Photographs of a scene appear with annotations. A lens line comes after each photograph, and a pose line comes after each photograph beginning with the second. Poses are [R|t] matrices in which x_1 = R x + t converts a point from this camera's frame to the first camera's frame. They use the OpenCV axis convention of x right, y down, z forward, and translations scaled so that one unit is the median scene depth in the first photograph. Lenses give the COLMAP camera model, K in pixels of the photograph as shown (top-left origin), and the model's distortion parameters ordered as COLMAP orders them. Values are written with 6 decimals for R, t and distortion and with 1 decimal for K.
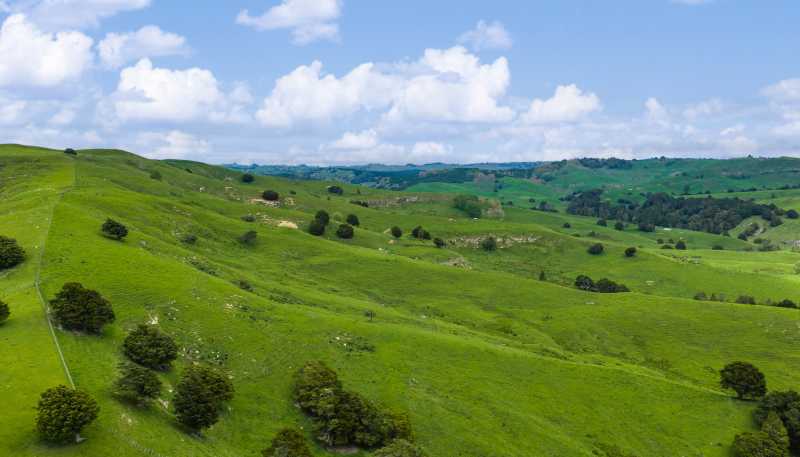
lens RADIAL K [[678.3, 0, 407.0], [0, 678.3, 232.4], [0, 0, 1]] dist [0.027069, -0.035439]
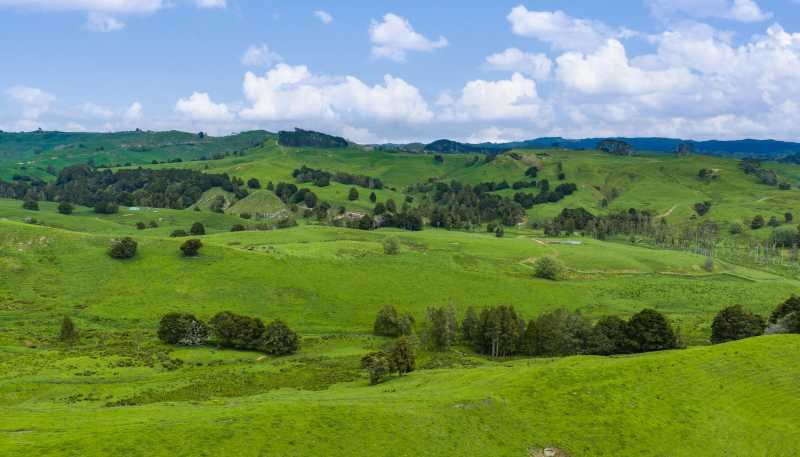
lens RADIAL K [[678.3, 0, 399.2], [0, 678.3, 228.1], [0, 0, 1]] dist [0.027069, -0.035439]
pose [[0.641050, -0.082516, 0.763051, 0.007466], [0.065682, 0.996455, 0.052576, -0.003014], [-0.764684, 0.016415, 0.644197, 0.276906]]
